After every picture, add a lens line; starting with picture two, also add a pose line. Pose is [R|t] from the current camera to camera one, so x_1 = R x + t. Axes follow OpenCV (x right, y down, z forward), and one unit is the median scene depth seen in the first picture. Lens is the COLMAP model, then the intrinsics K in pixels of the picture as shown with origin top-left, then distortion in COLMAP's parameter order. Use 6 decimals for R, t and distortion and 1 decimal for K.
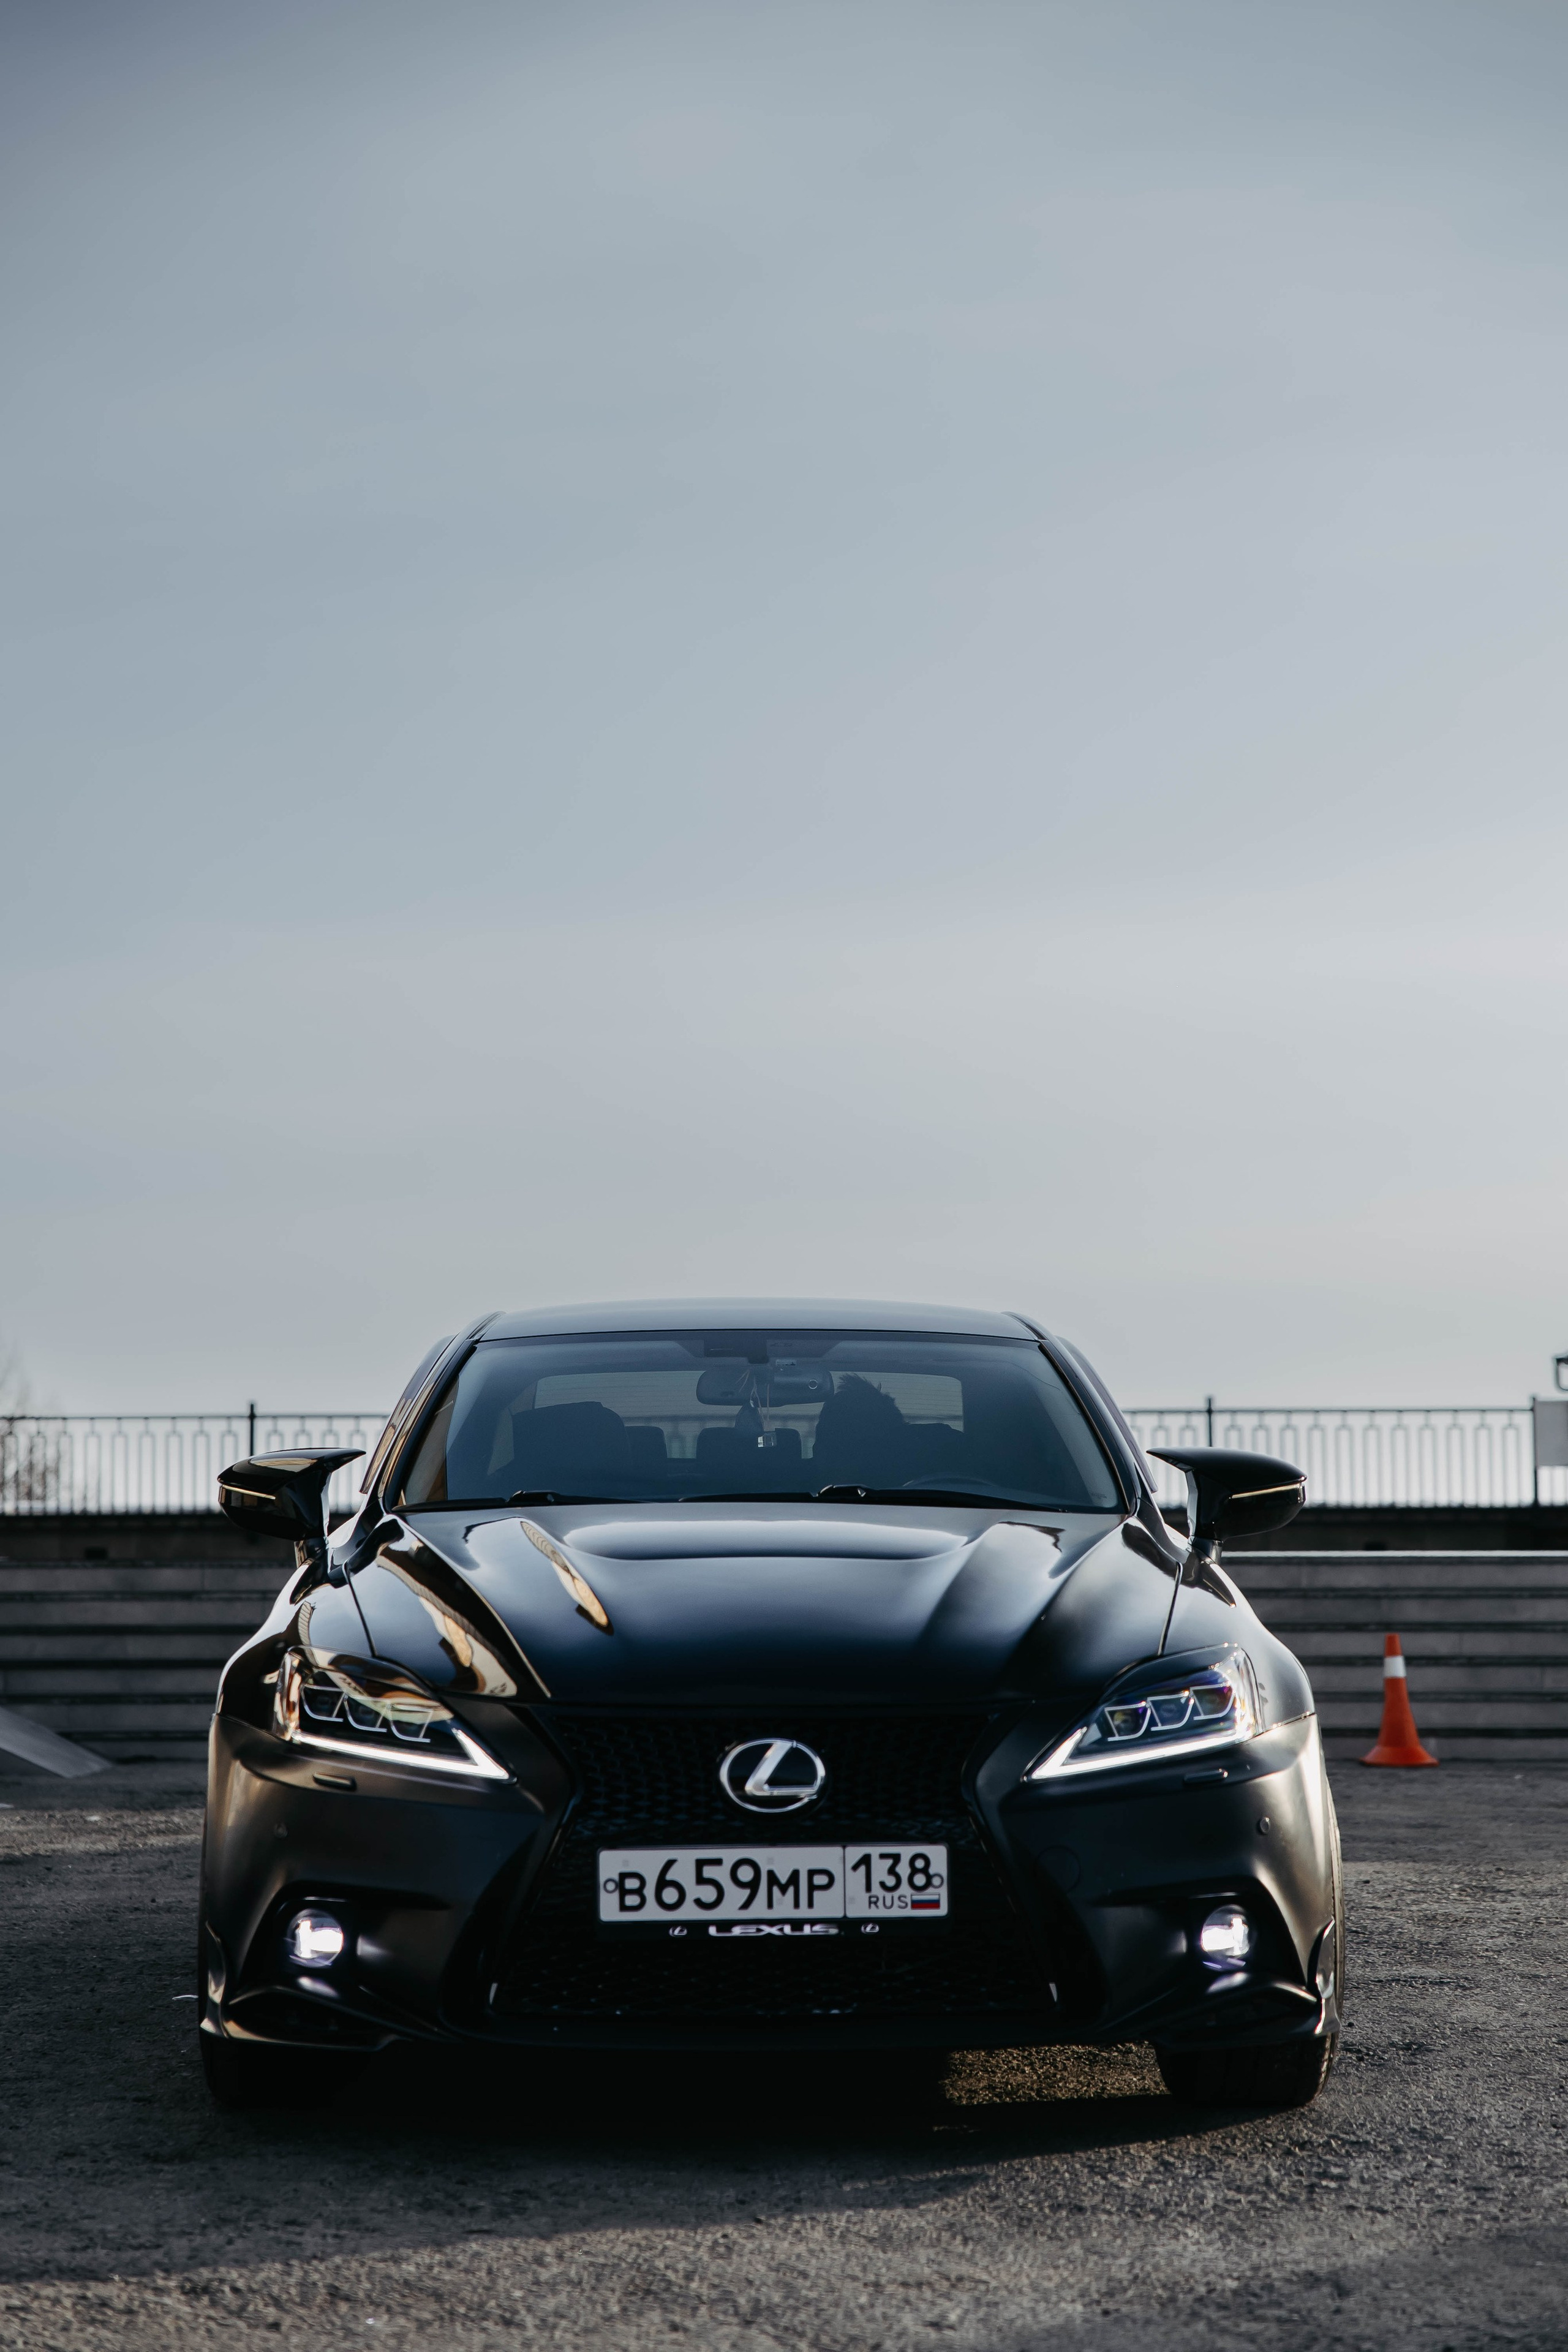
lens RADIAL K [[4524.2, 0, 789.1], [0, 4524.2, 1151.6], [0, 0, 1]] dist [0.030816, 0.000000]
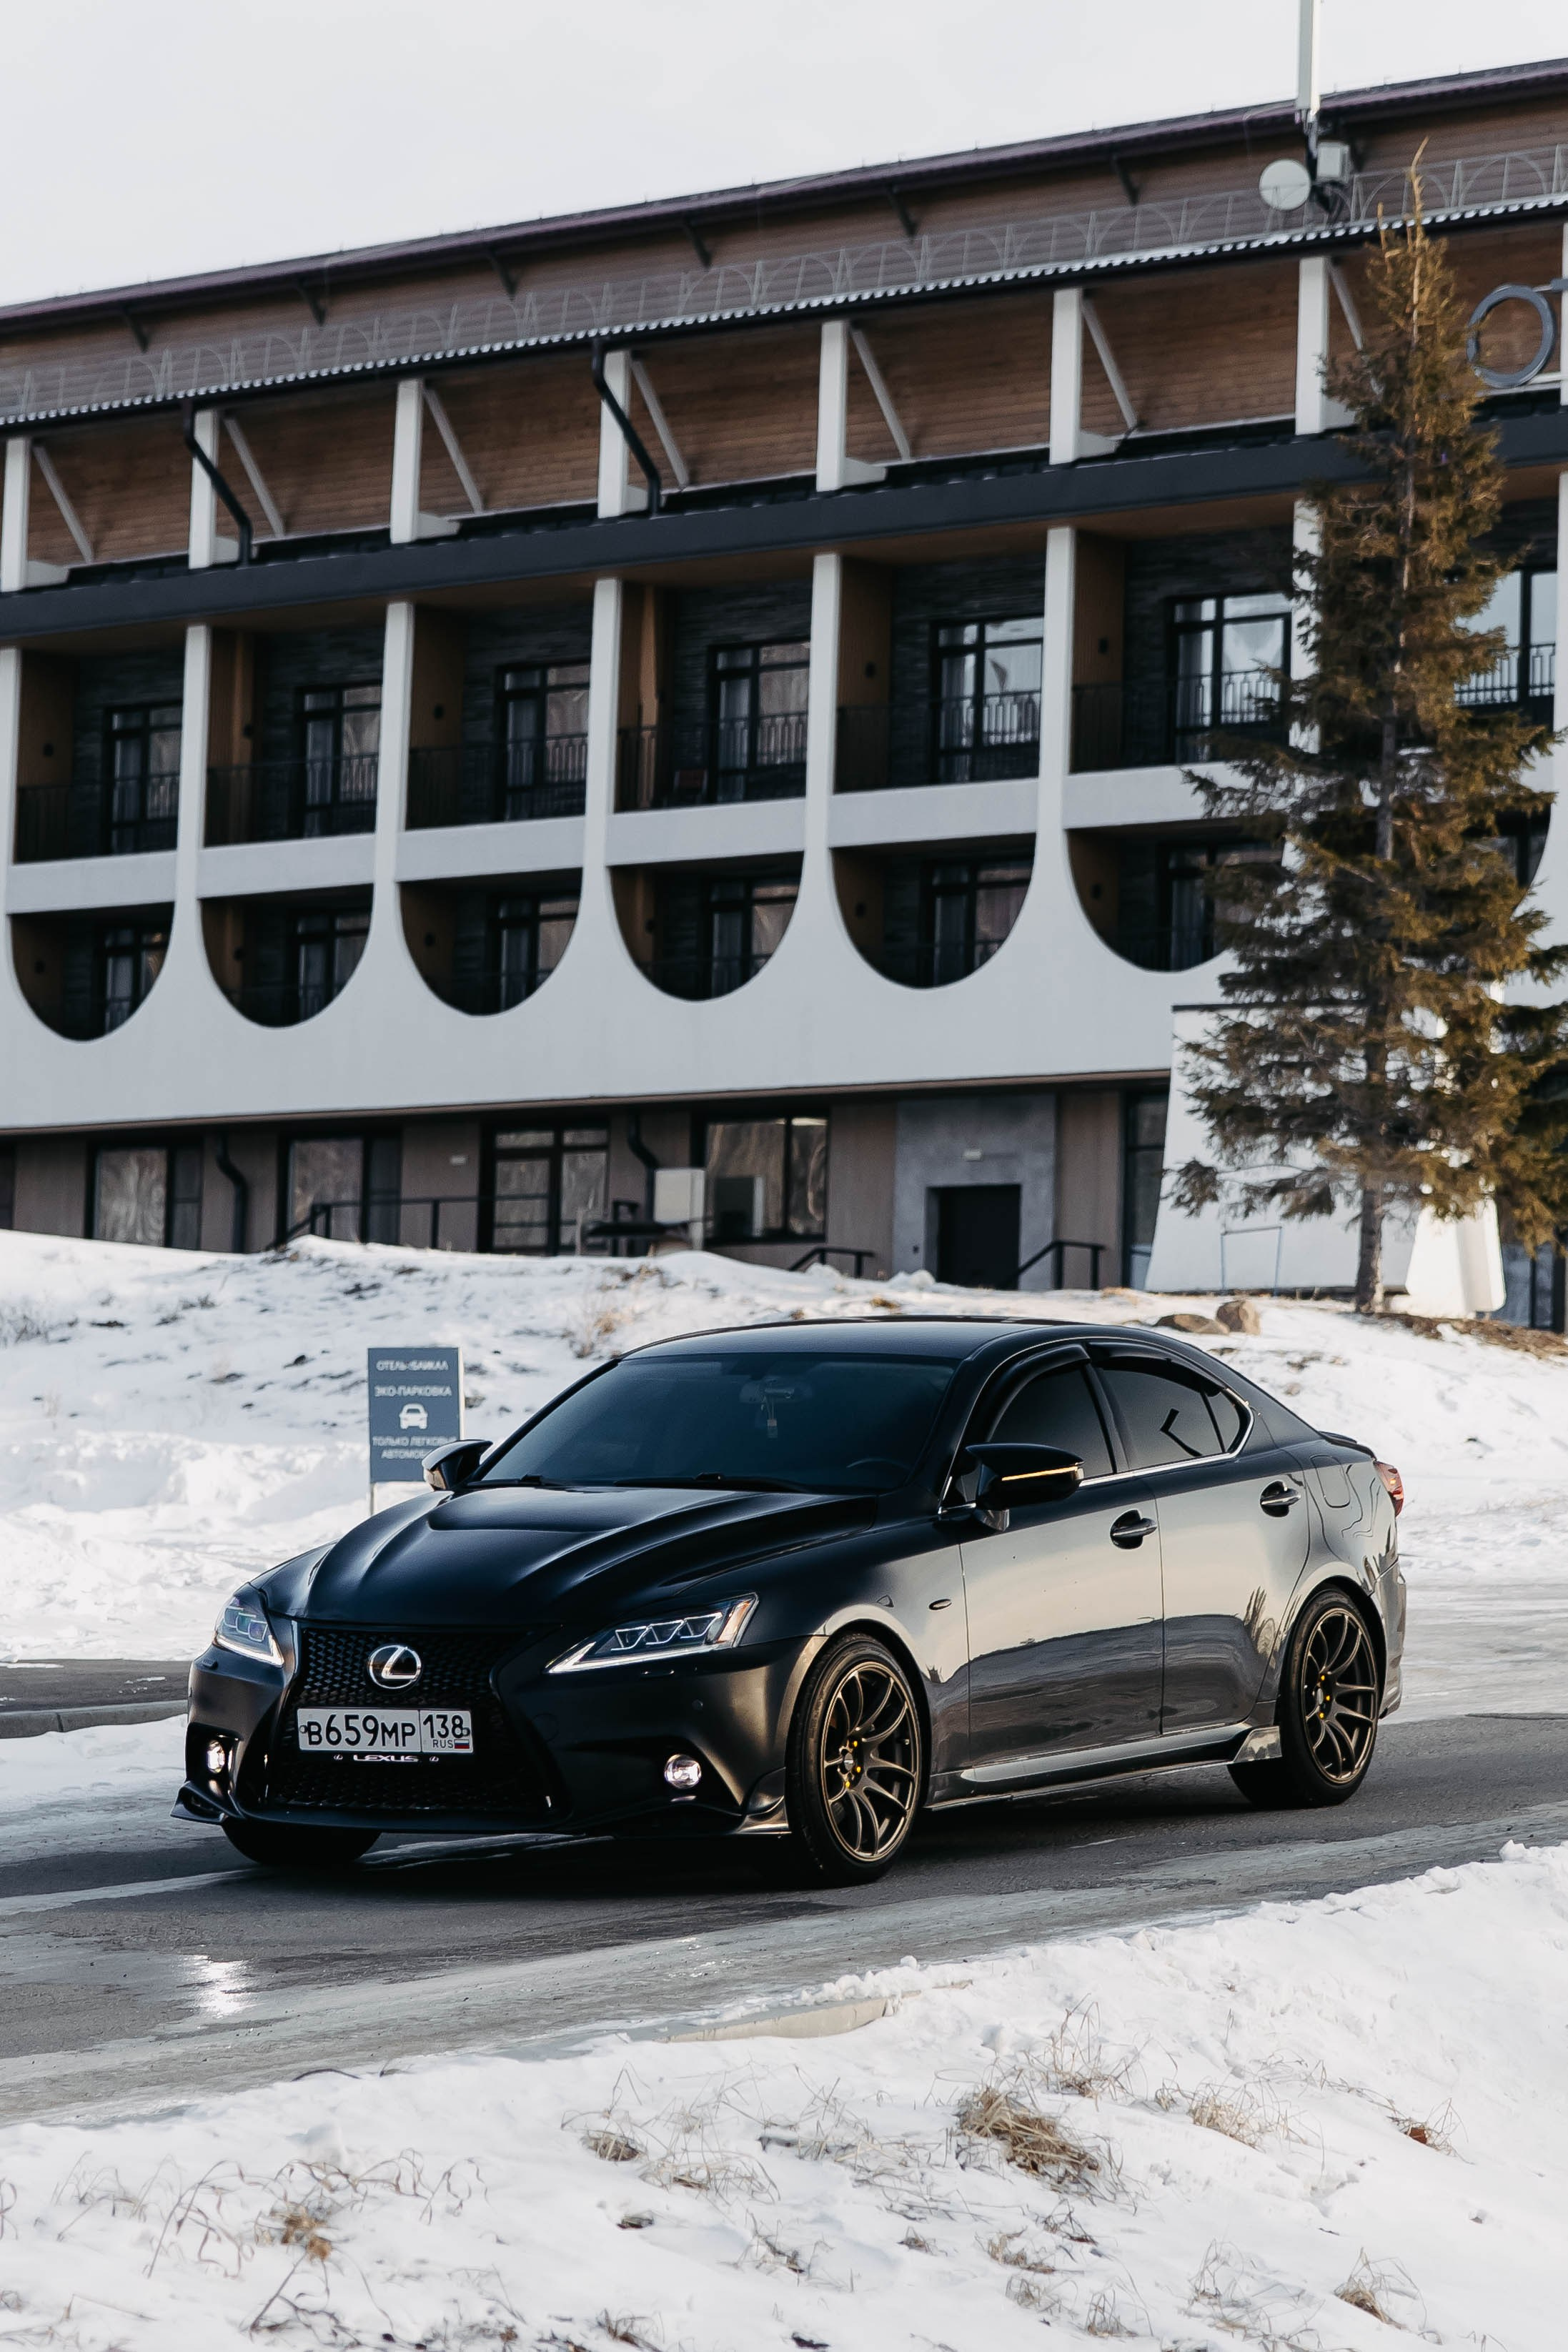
lens RADIAL K [[6235.9, 0, 773.9], [0, 6235.9, 1377.4], [0, 0, 1]] dist [-0.140493, 0.000000]
pose [[0.843997, -0.001533, -0.536345, 1.336272], [0.056494, 0.994687, 0.086057, -0.154476], [0.533364, -0.102932, 0.839600, -0.820918]]
